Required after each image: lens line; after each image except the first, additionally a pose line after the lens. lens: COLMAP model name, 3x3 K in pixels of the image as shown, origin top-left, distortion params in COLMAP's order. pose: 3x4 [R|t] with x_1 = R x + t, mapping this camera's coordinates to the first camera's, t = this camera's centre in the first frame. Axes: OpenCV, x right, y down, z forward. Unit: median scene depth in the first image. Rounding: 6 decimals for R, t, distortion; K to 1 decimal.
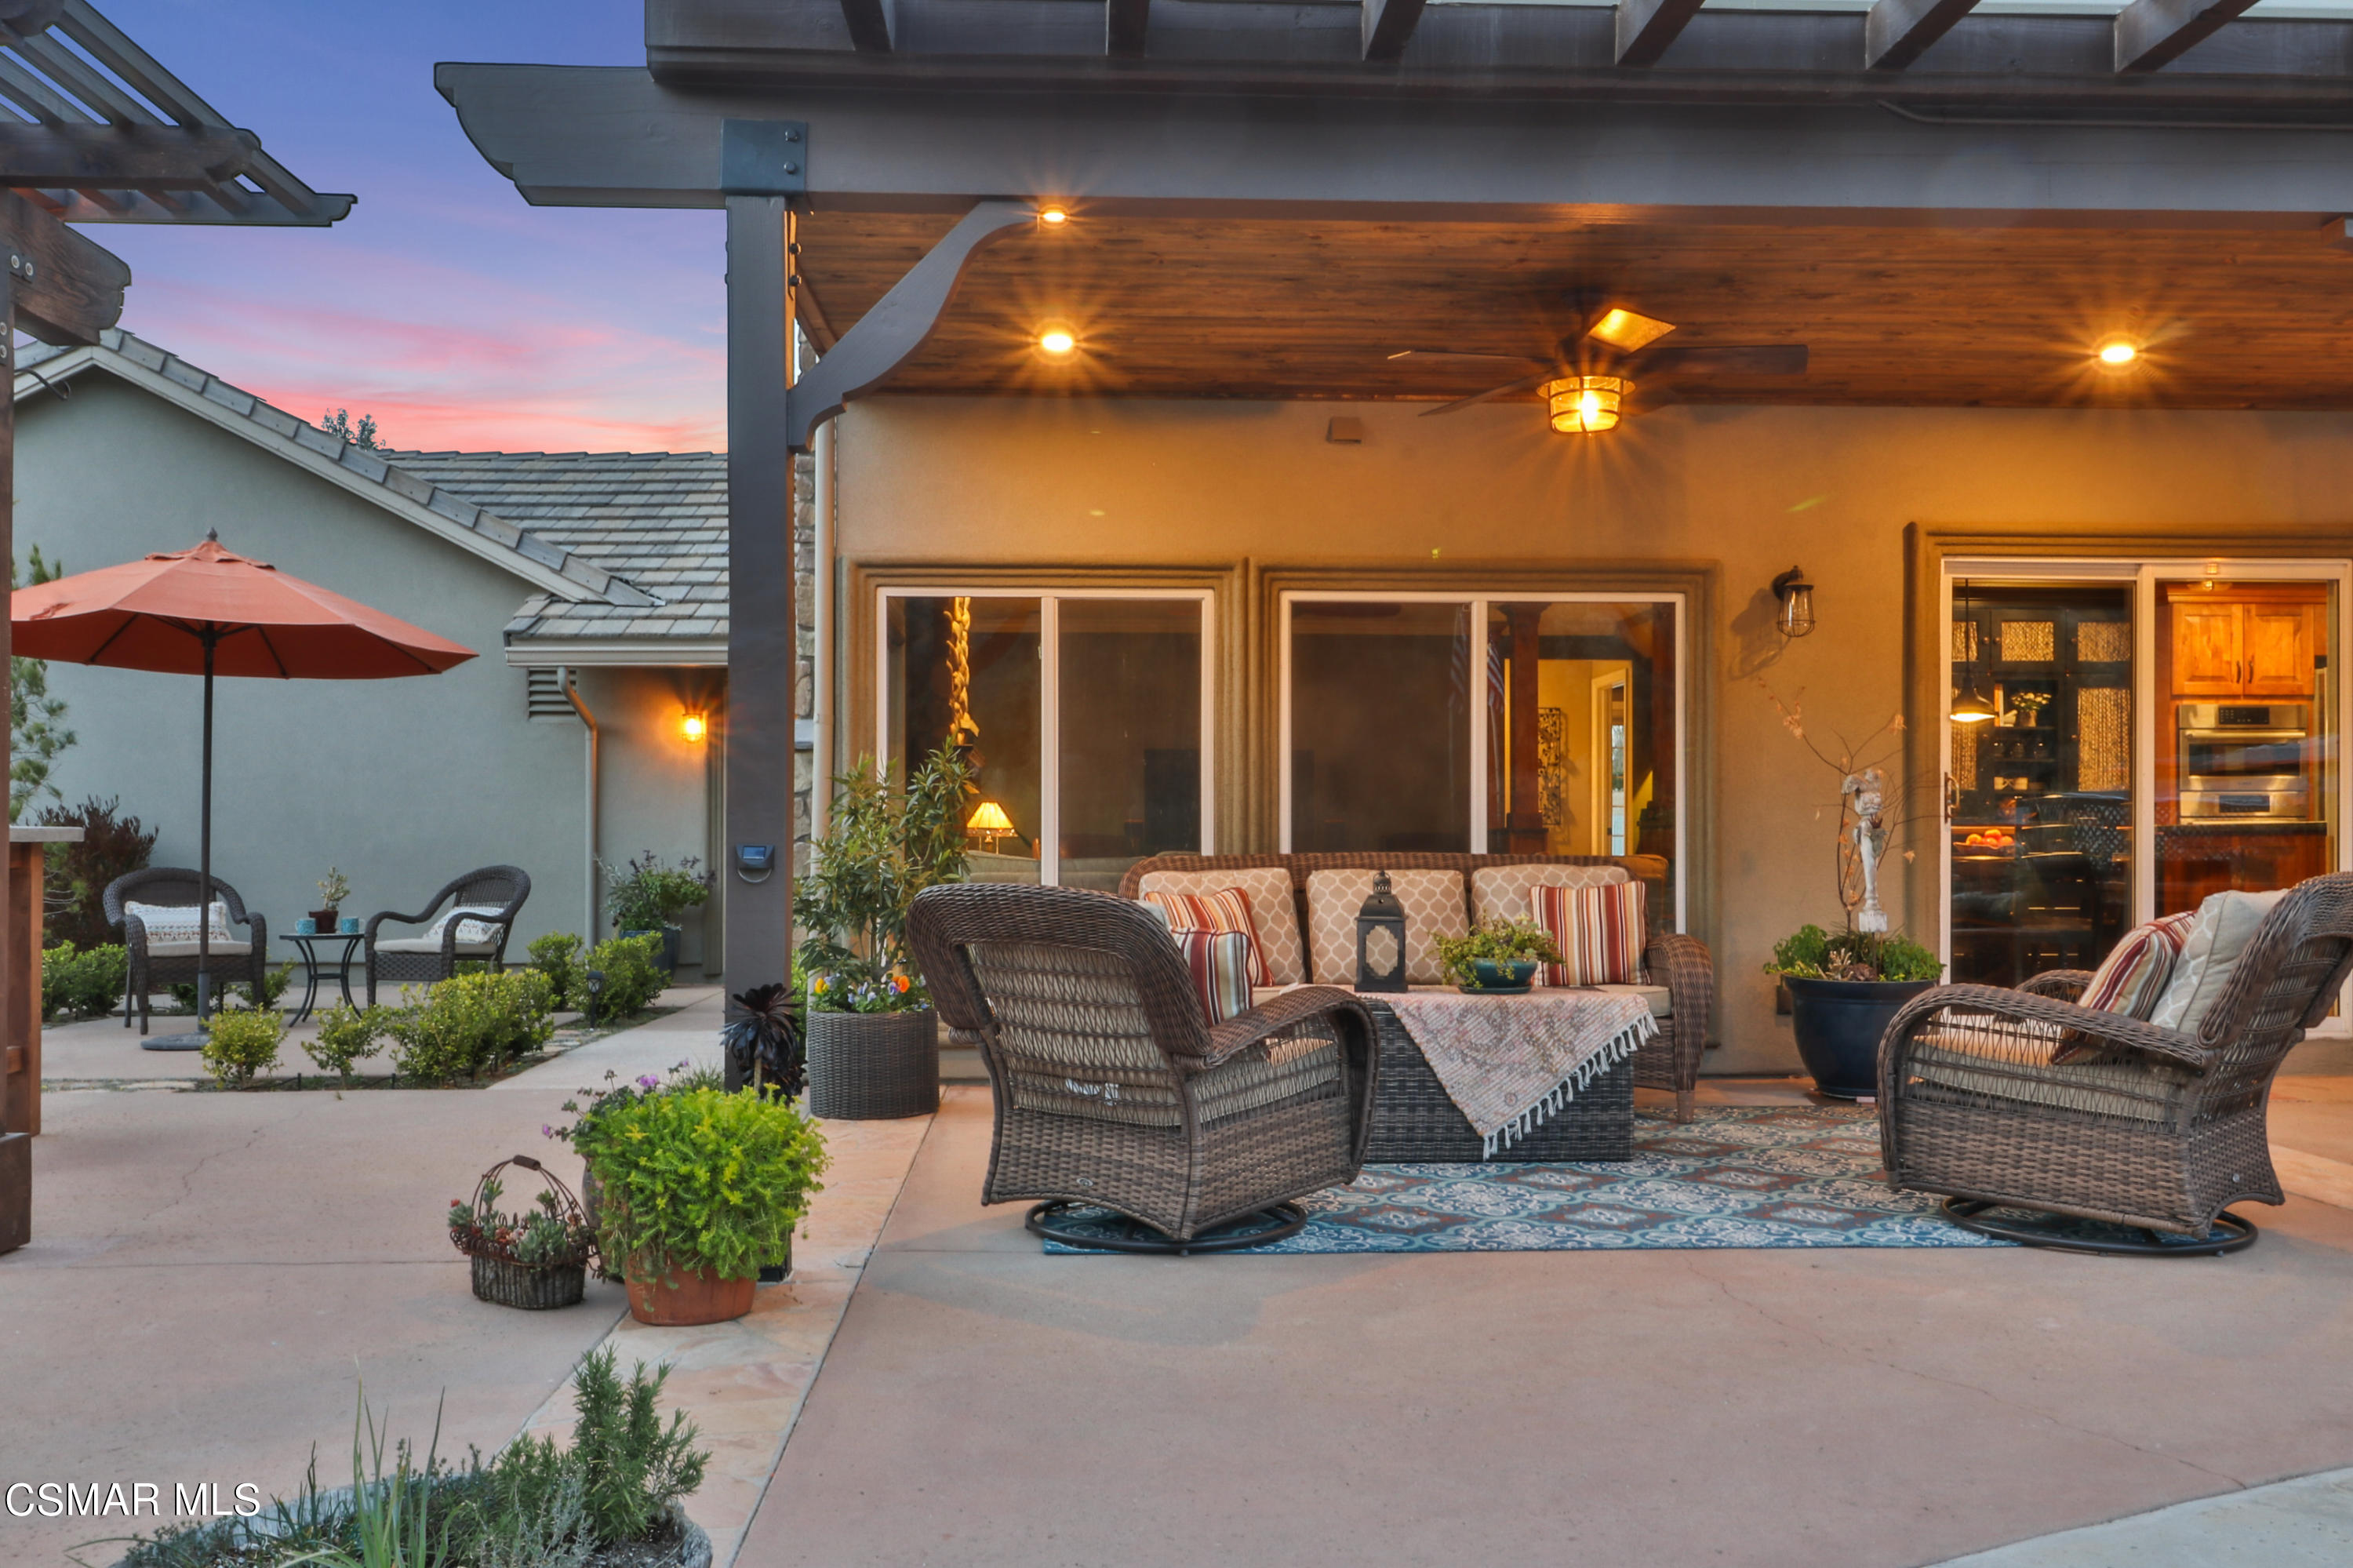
lens RADIAL K [[2155.5, 0, 1176.5], [0, 2155.5, 784.0], [0, 0, 1]] dist [0.008614, 0.004715]
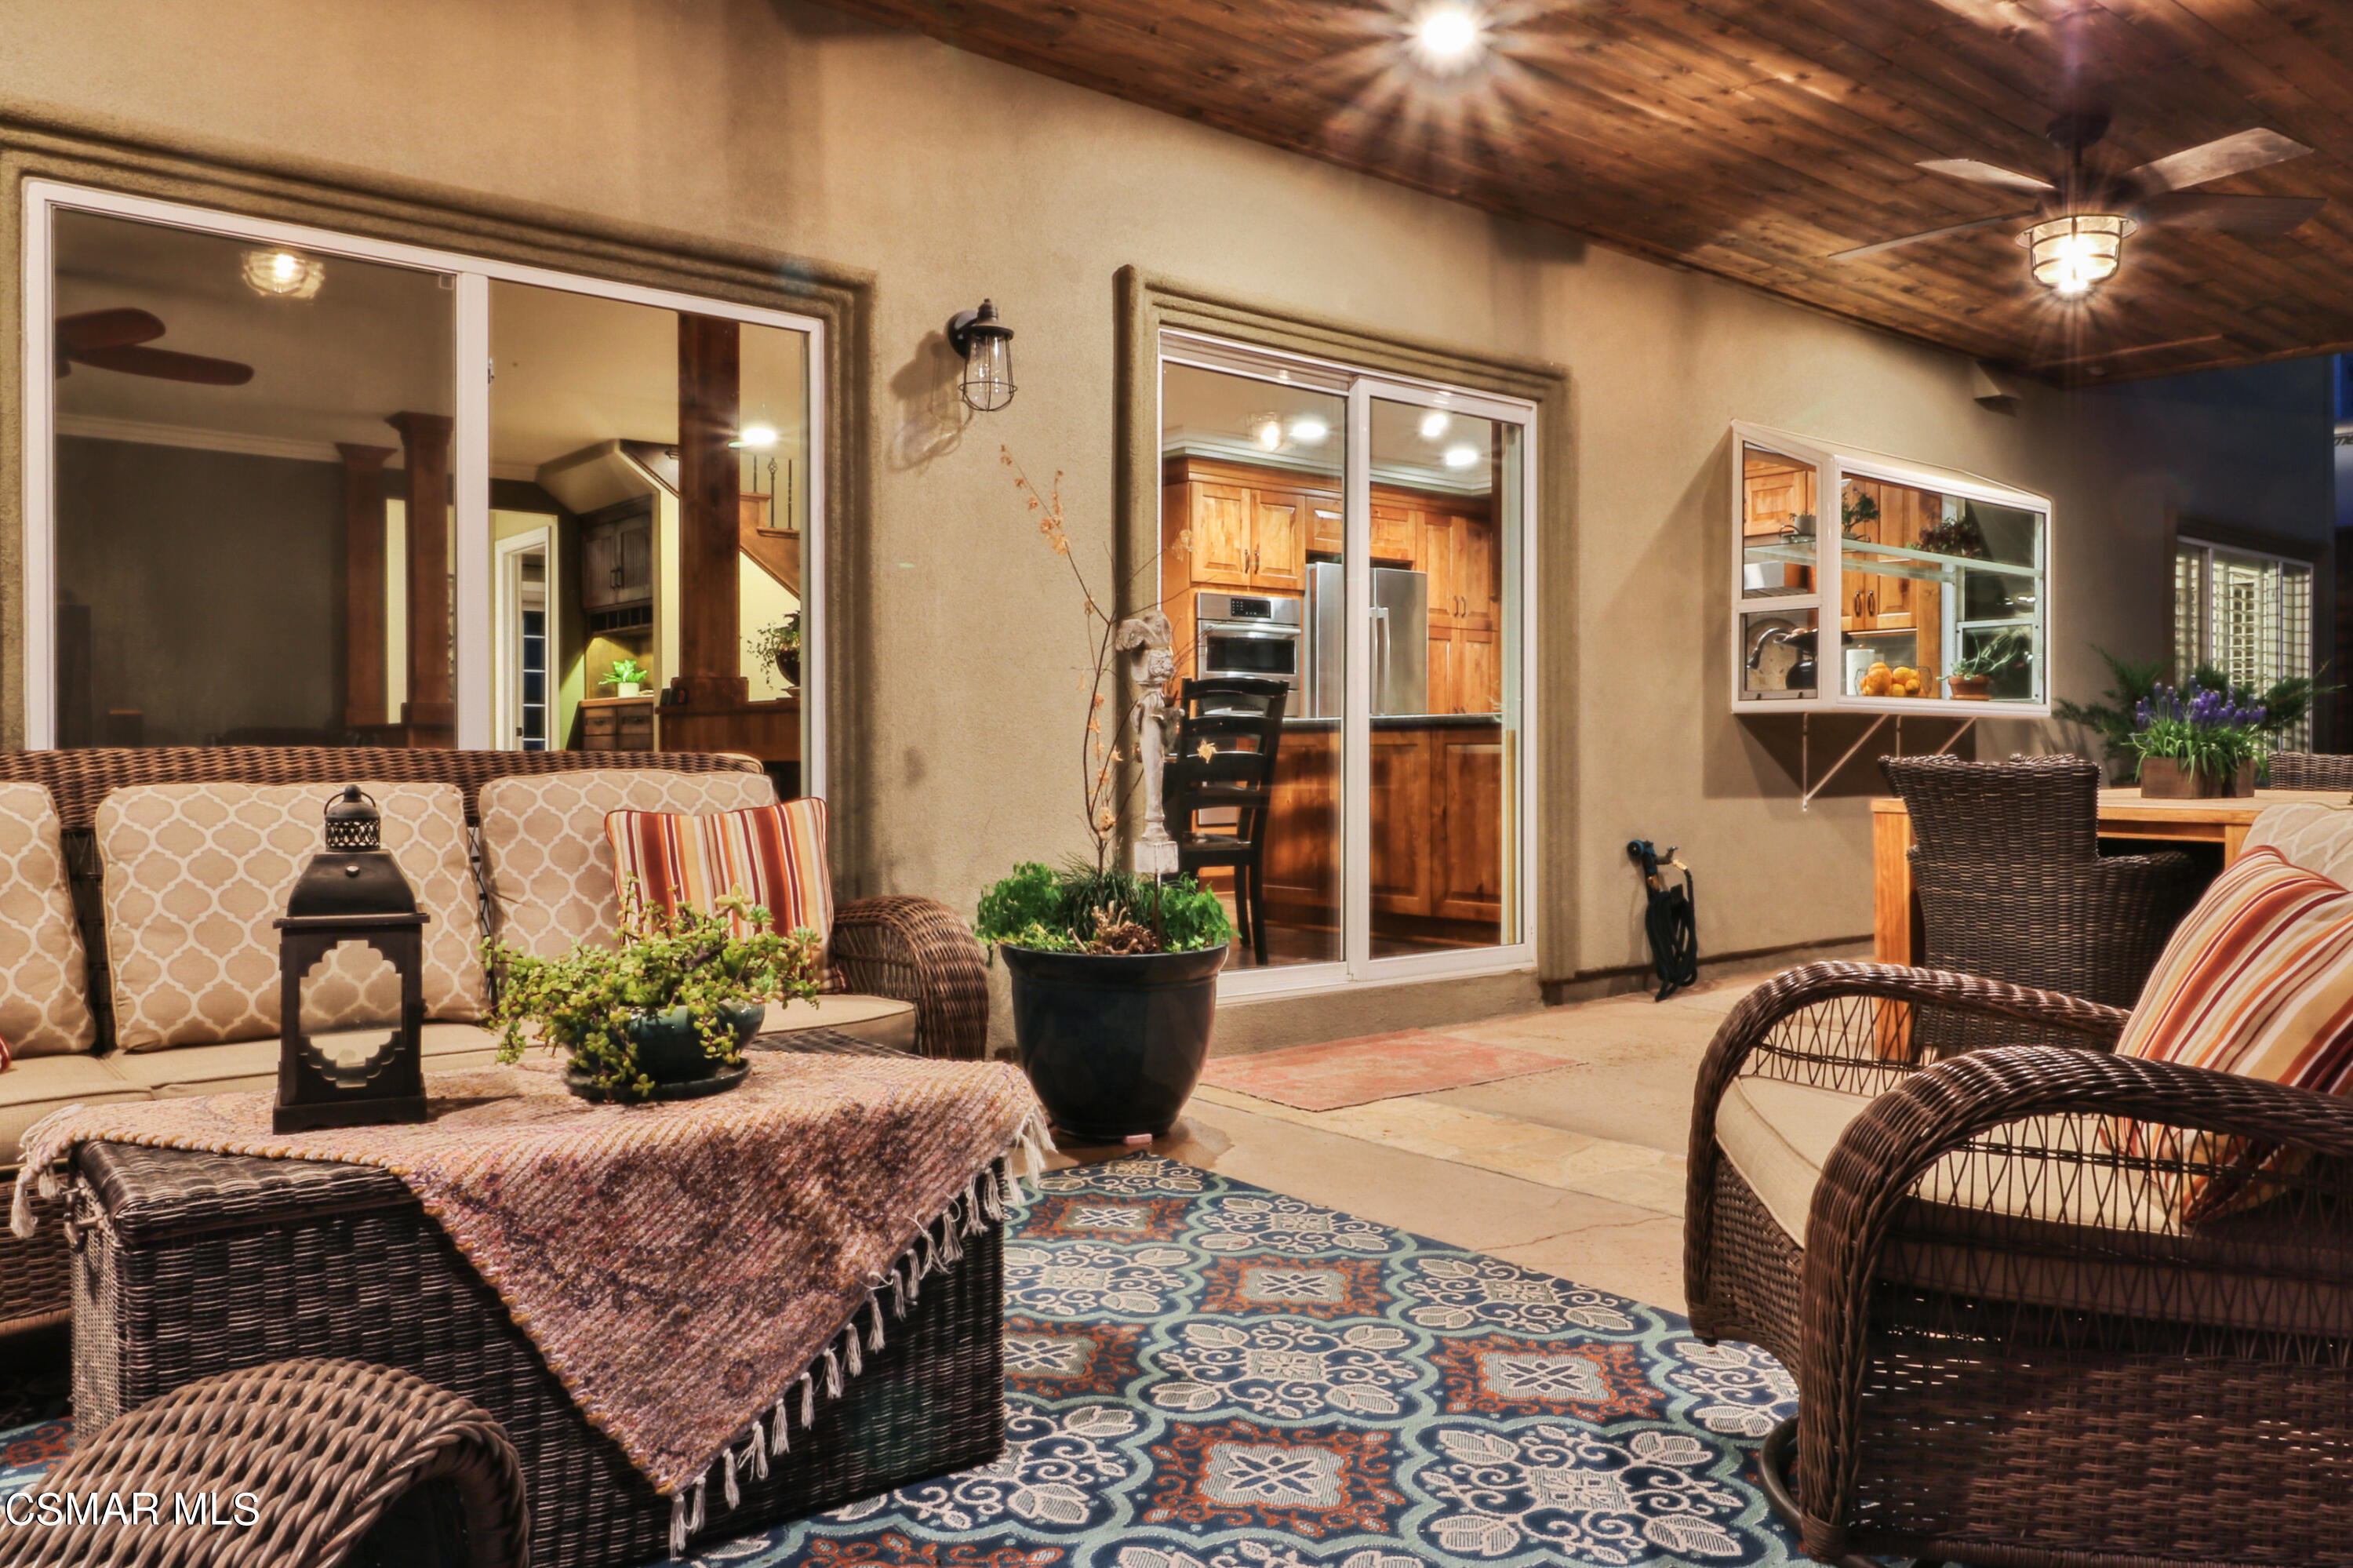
lens RADIAL K [[1727.1, 0, 1170.5], [0, 1727.1, 756.0], [0, 0, 1]] dist [-0.012740, -0.003470]
pose [[0.806358, -0.002993, 0.591420, 0.029792], [-0.012853, 0.999662, 0.022583, 0.022953], [-0.591288, -0.025812, 0.806048, 0.585086]]
